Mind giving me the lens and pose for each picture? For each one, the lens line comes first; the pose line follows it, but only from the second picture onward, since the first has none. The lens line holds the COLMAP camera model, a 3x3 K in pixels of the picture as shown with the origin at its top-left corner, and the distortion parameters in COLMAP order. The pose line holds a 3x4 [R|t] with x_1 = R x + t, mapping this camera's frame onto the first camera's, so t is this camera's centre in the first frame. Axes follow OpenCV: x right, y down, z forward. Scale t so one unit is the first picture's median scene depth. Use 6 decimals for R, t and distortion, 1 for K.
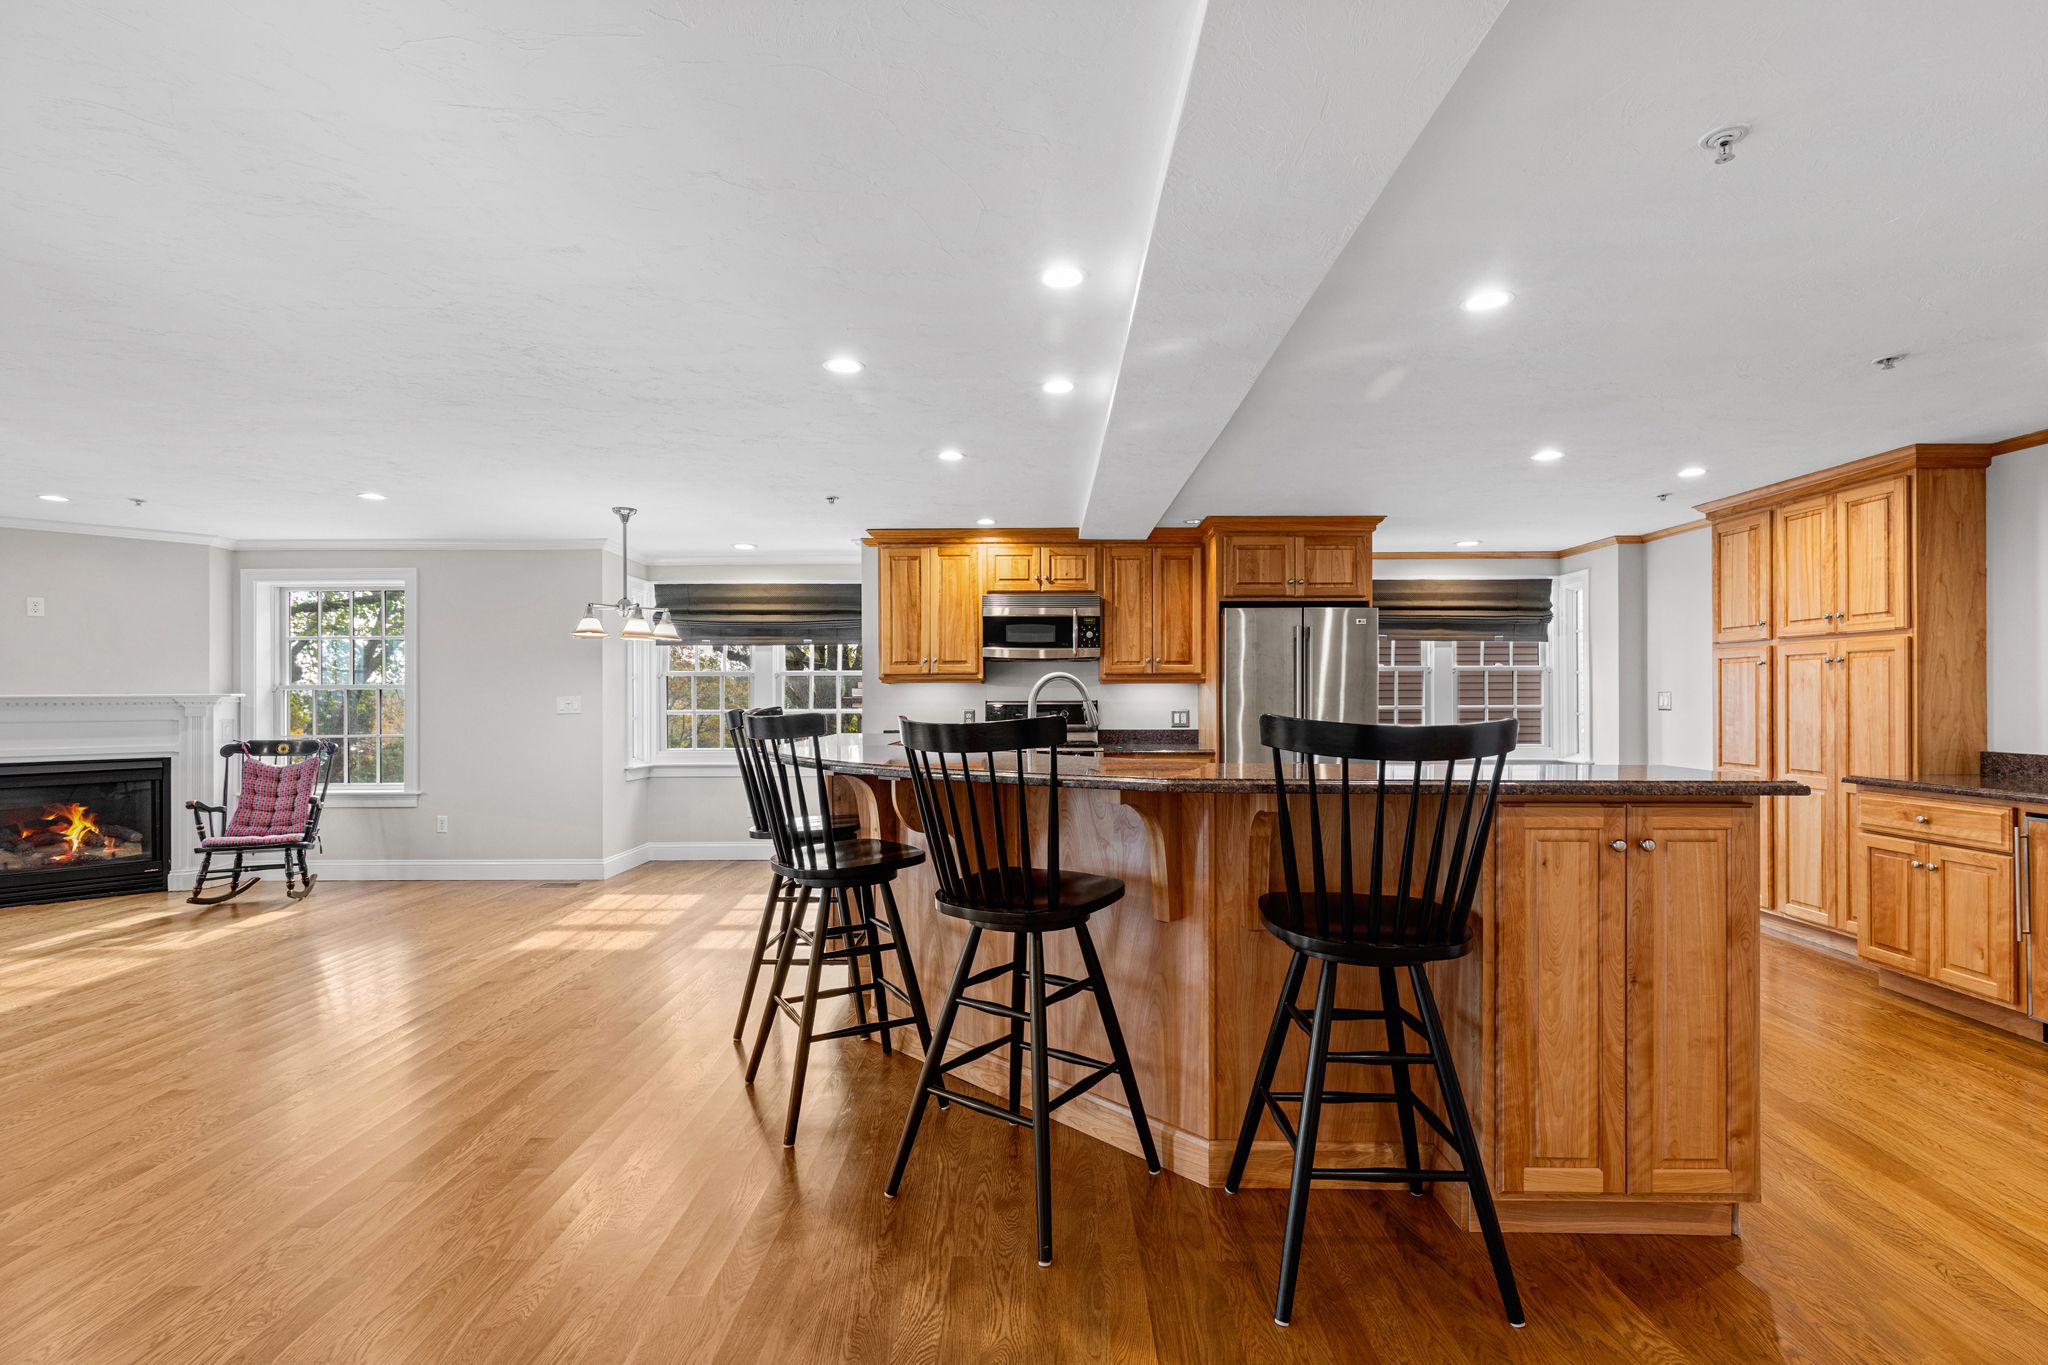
lens RADIAL K [[928.3, 0, 1031.3], [0, 928.3, 697.4], [0, 0, 1]] dist [0.005931, -0.000193]
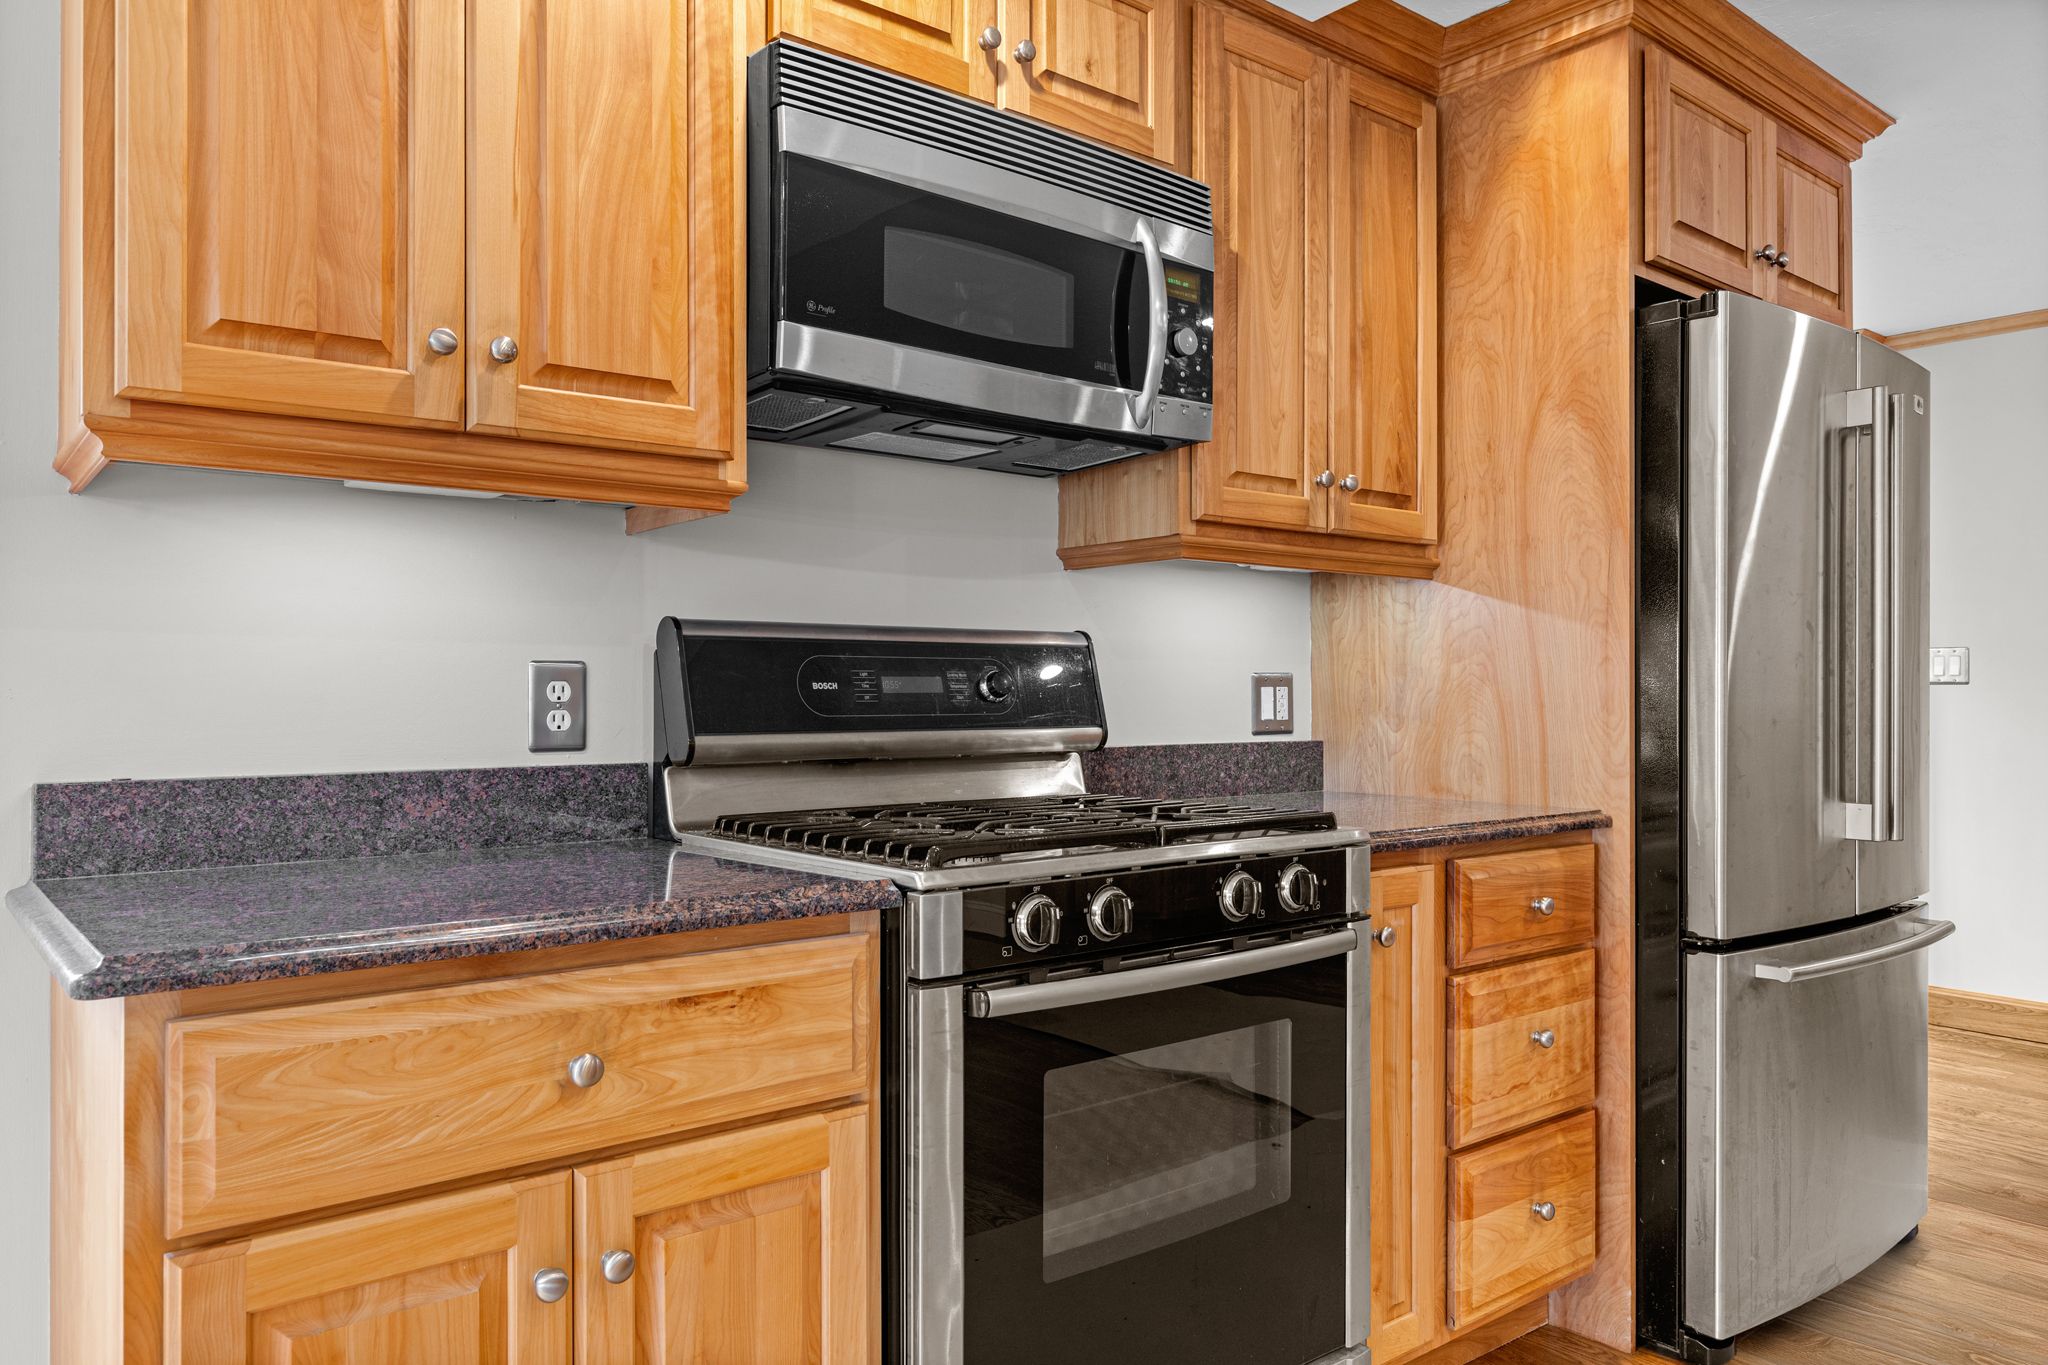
lens RADIAL K [[1410.2, 0, 1024.0], [0, 1410.2, 682.5], [0, 0, 1]] dist [-0.000305, 0.000422]
pose [[0.767252, 0.007622, 0.641301, -0.197779], [-0.002266, 0.999955, -0.009173, 0.021948], [-0.641342, 0.005585, 0.767235, 0.761050]]
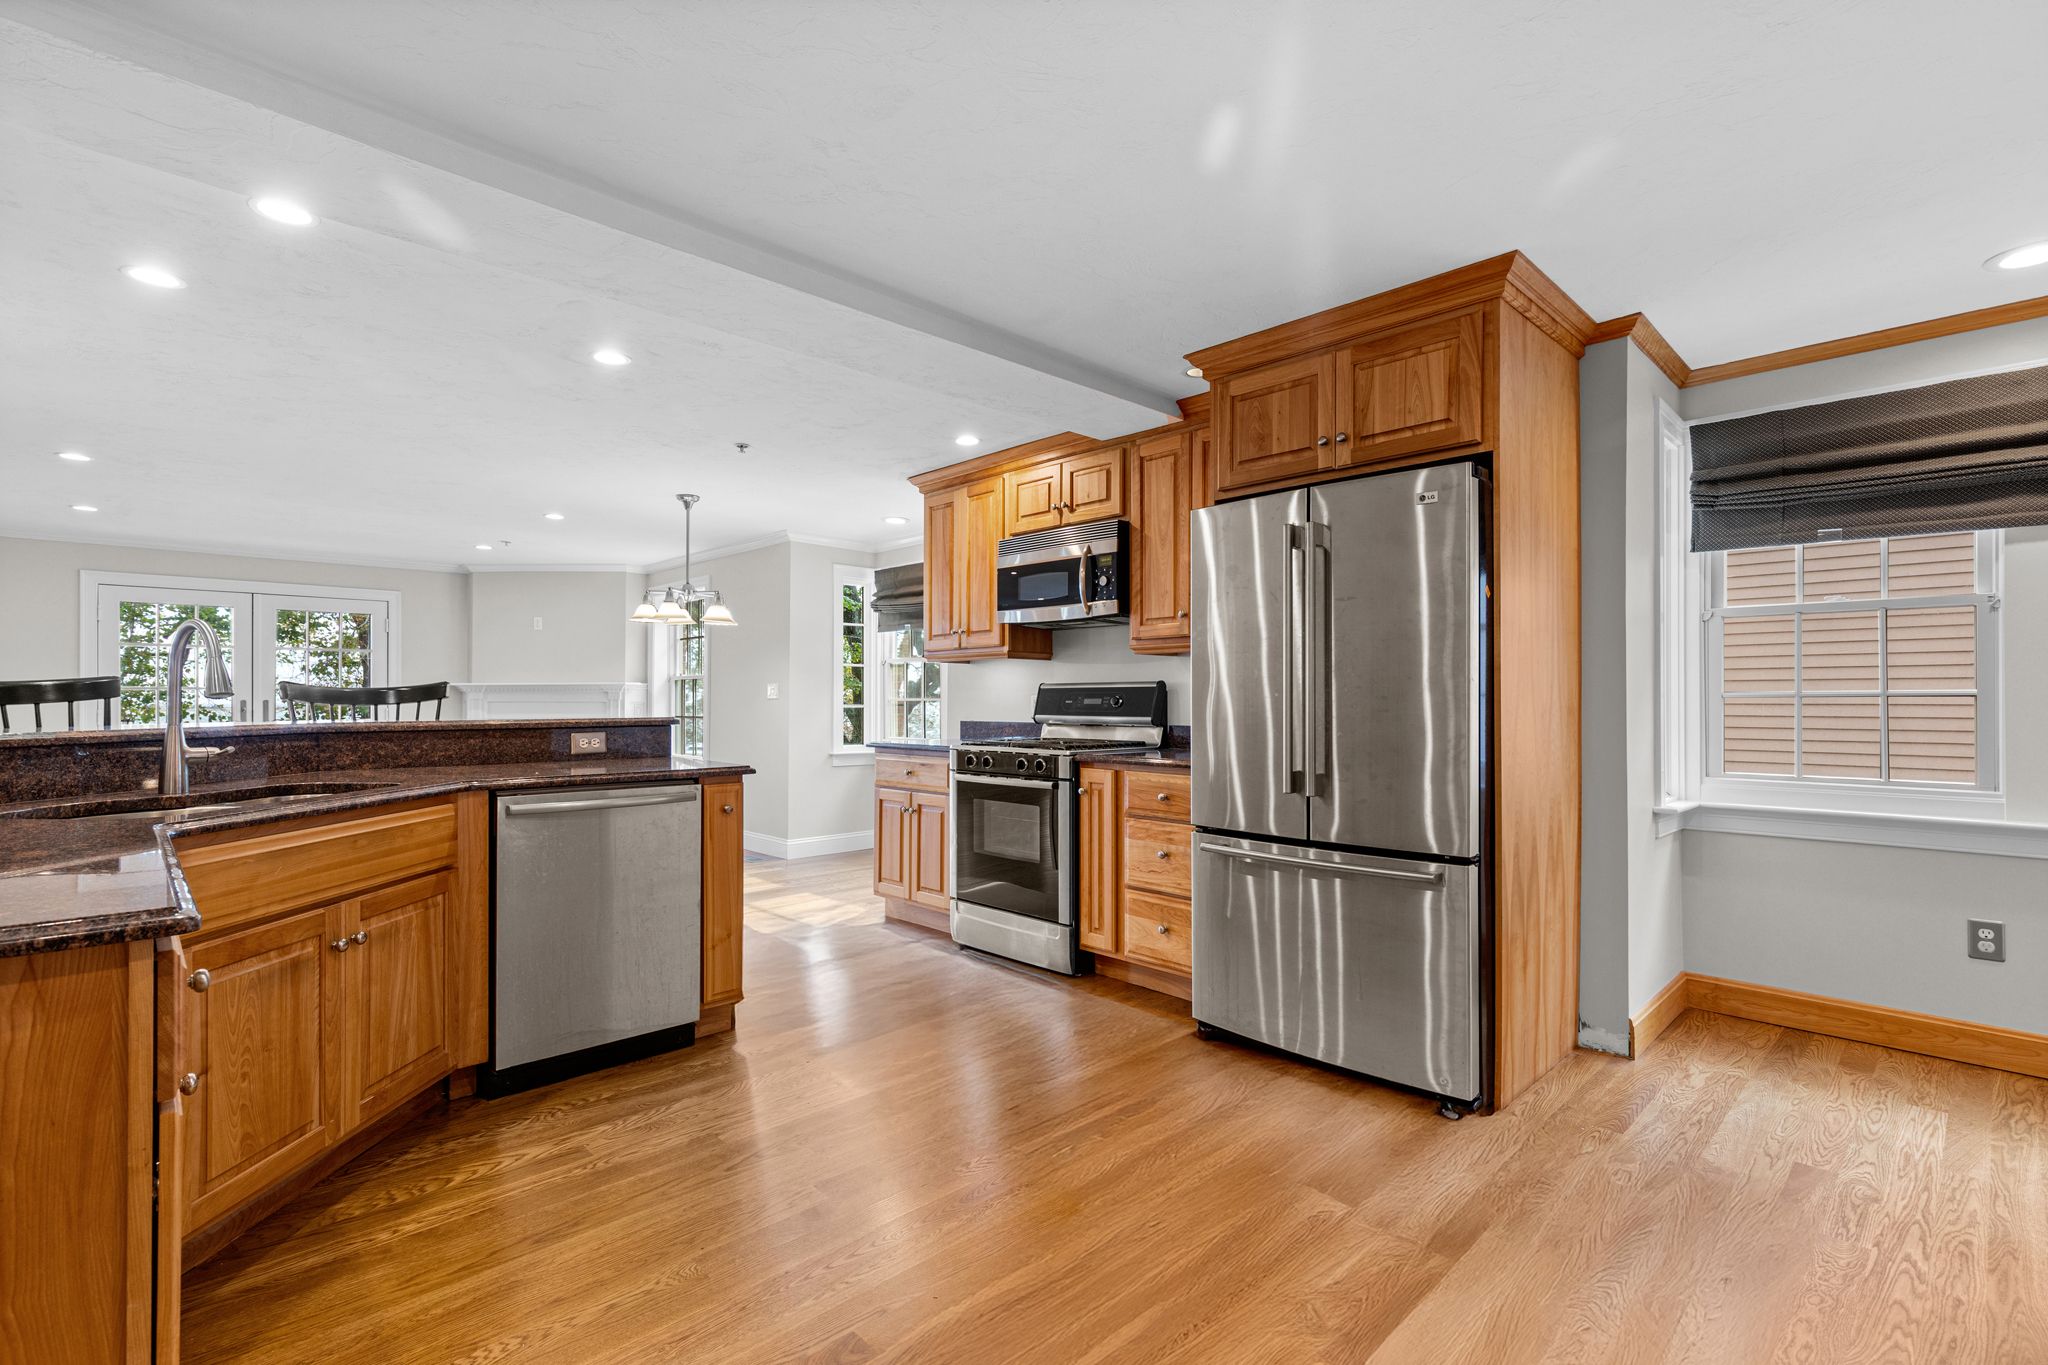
lens RADIAL K [[951.3, 0, 1018.7], [0, 951.3, 694.8], [0, 0, 1]] dist [0.015135, 0.000119]
pose [[0.690708, -0.000572, -0.723134, 0.518104], [-0.002441, 0.999992, -0.003123, 0.016394], [0.723130, 0.003922, 0.690701, 0.490535]]
